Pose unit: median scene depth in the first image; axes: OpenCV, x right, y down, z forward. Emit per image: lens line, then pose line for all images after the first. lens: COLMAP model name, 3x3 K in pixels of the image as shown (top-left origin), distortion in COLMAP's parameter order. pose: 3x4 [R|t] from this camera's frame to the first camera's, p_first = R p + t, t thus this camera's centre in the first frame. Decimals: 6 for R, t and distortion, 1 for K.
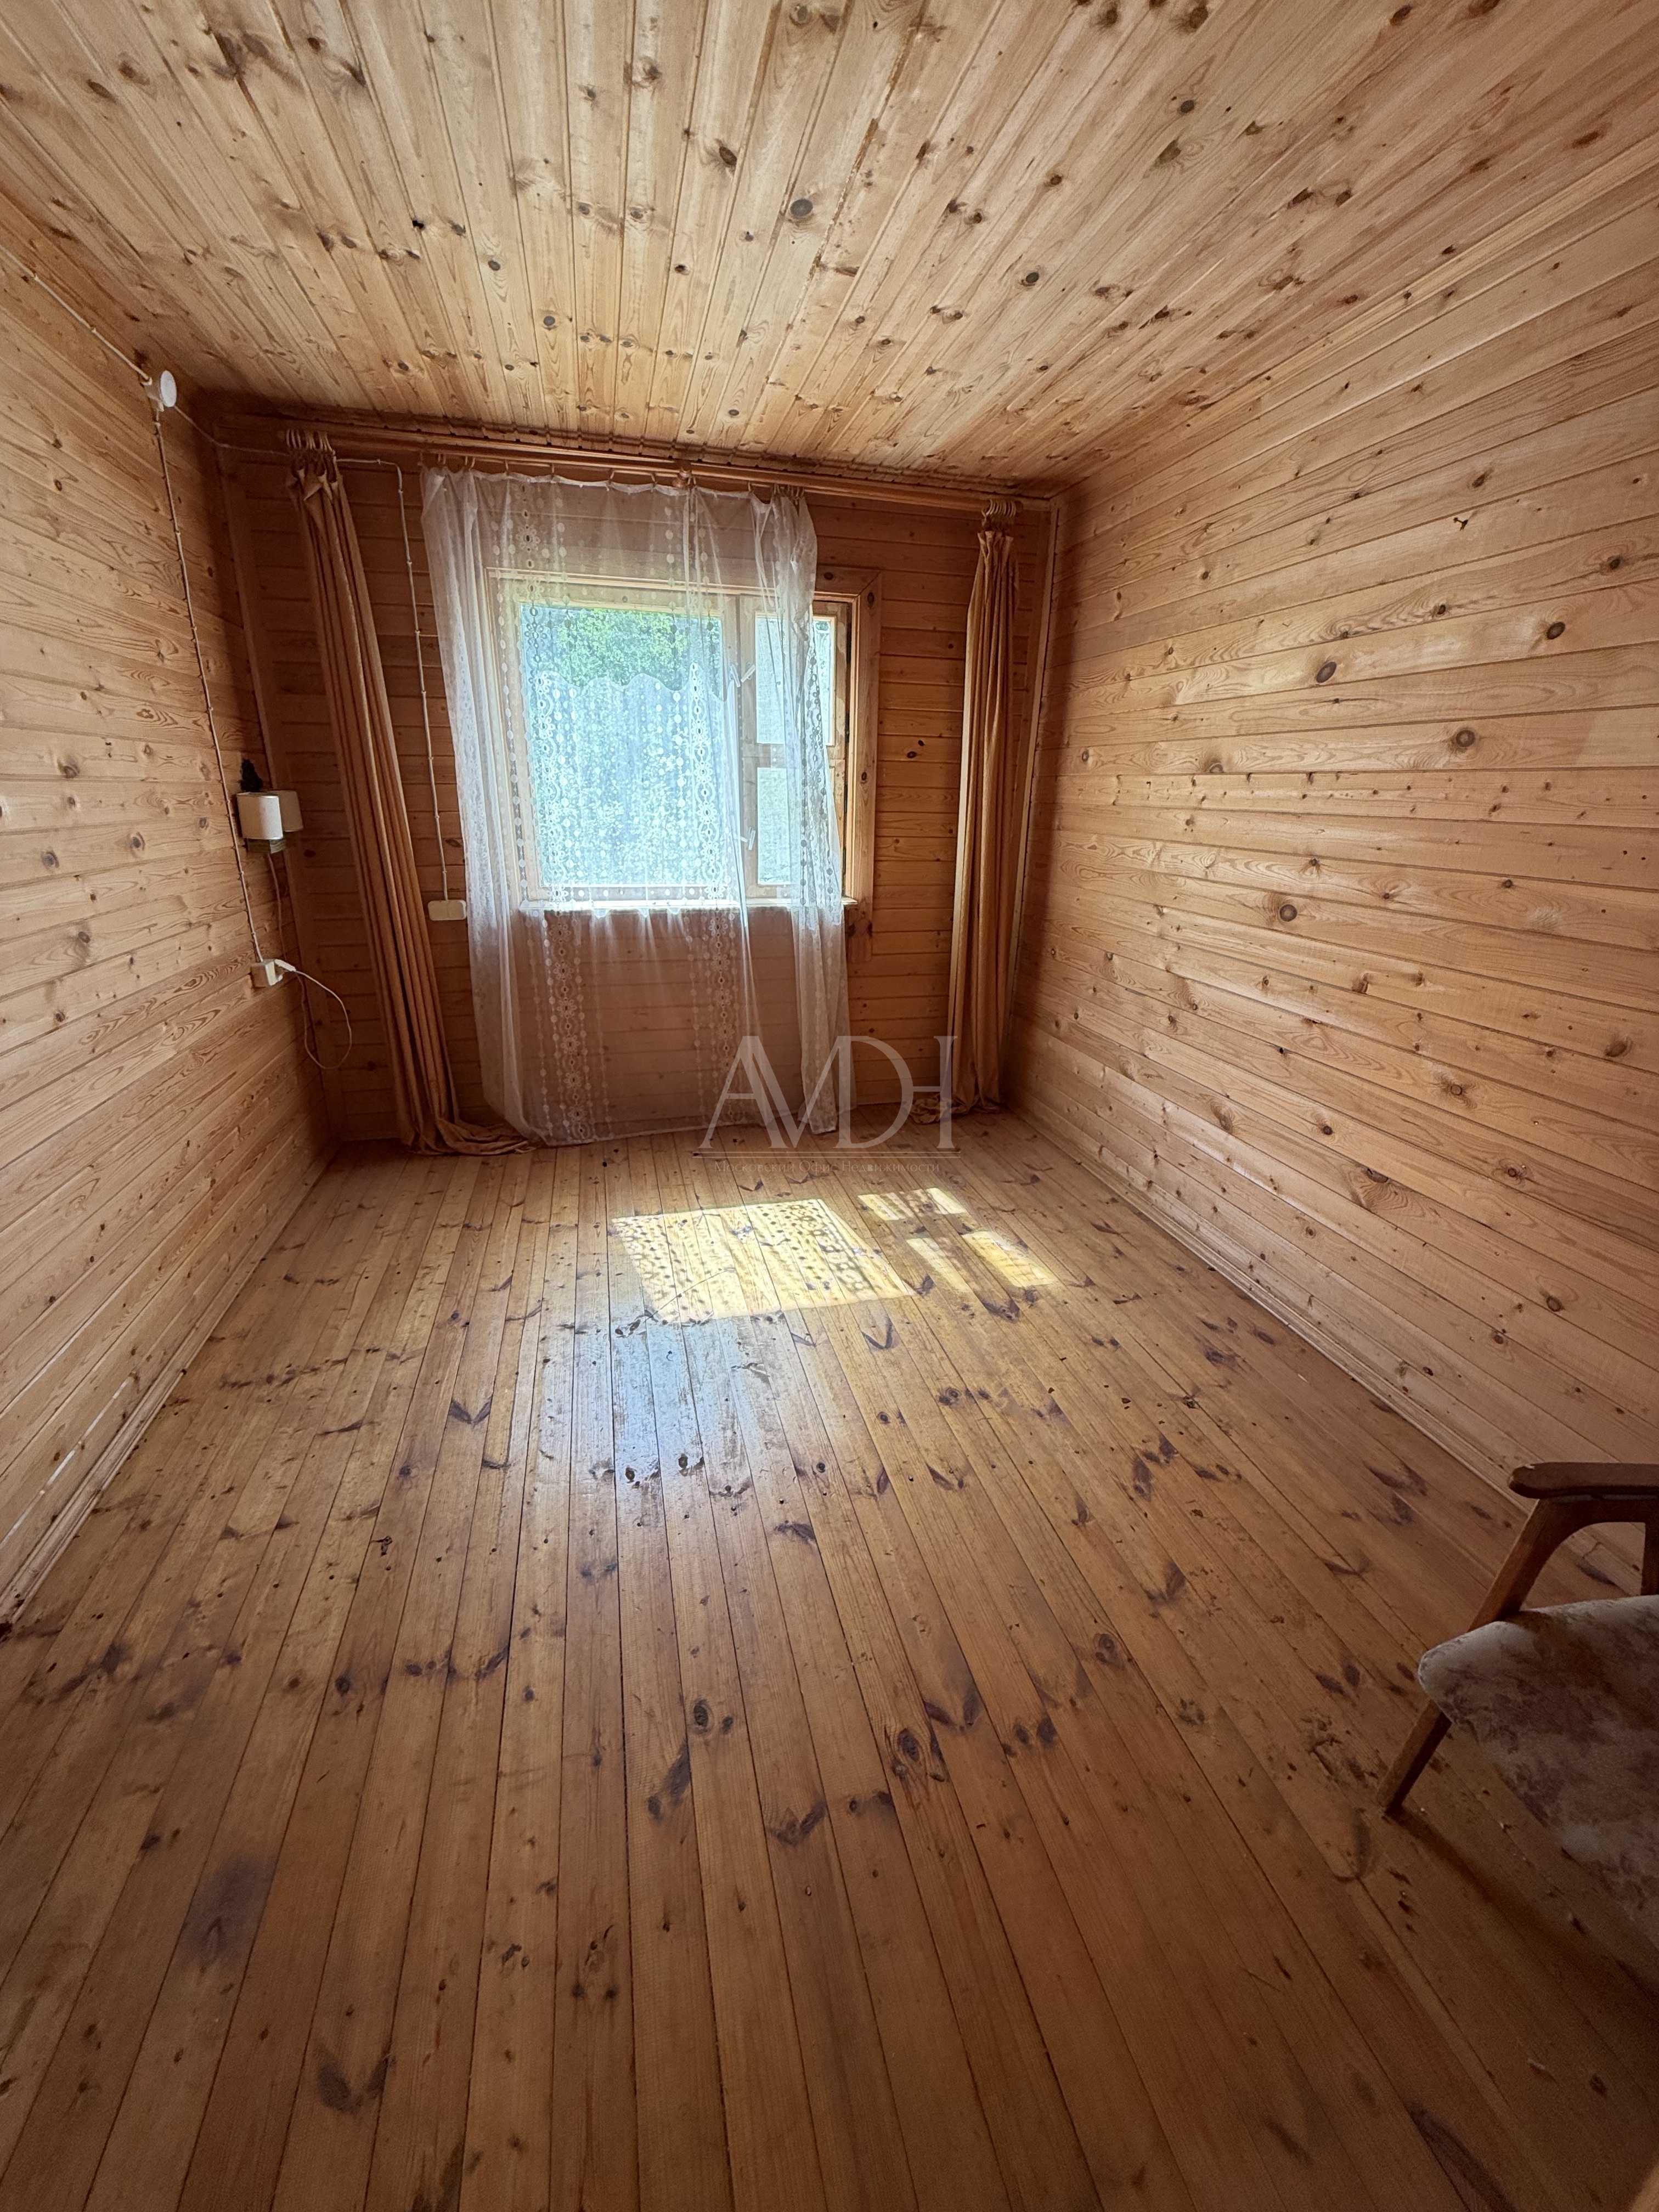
lens RADIAL K [[883.2, 0, 834.9], [0, 883.2, 1101.1], [0, 0, 1]] dist [0.000983, -0.000244]
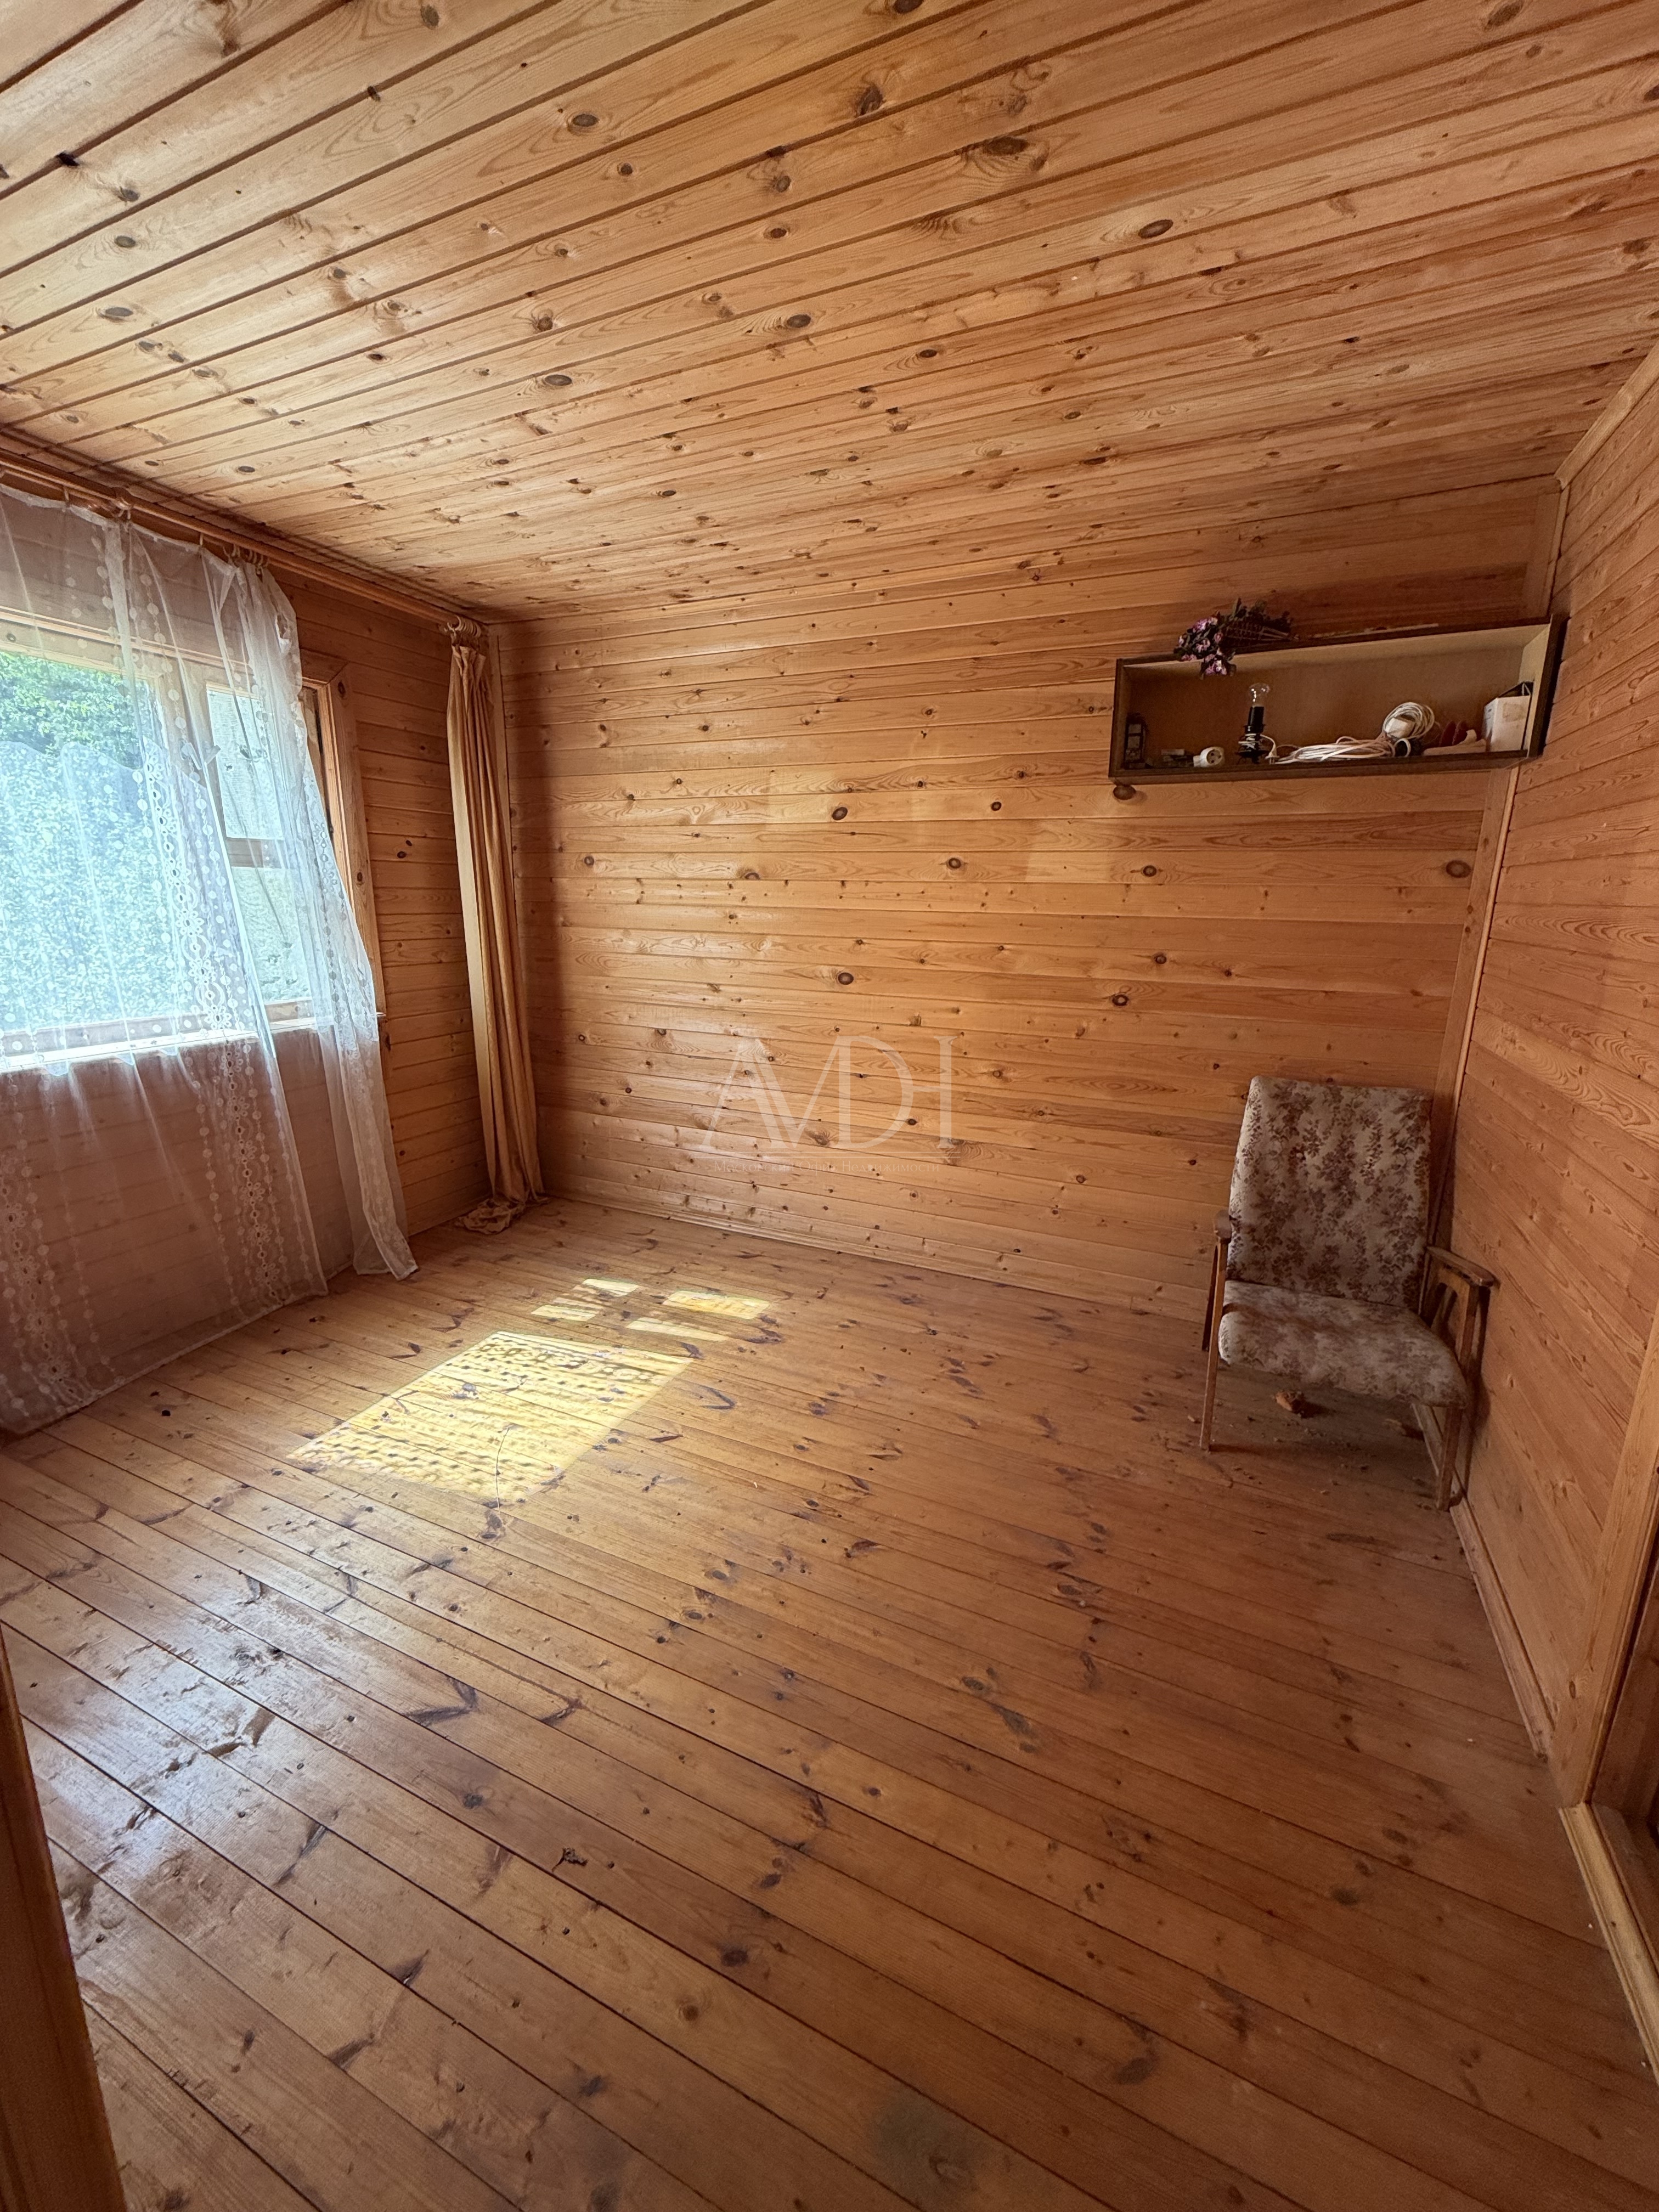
lens RADIAL K [[883.2, 0, 834.4], [0, 883.2, 1099.8], [0, 0, 1]] dist [0.000983, -0.000244]
pose [[0.621105, -0.189474, 0.760479, -0.485863], [0.258271, 0.965617, 0.029647, -0.061598], [-0.739949, 0.177996, 0.648686, 0.120298]]
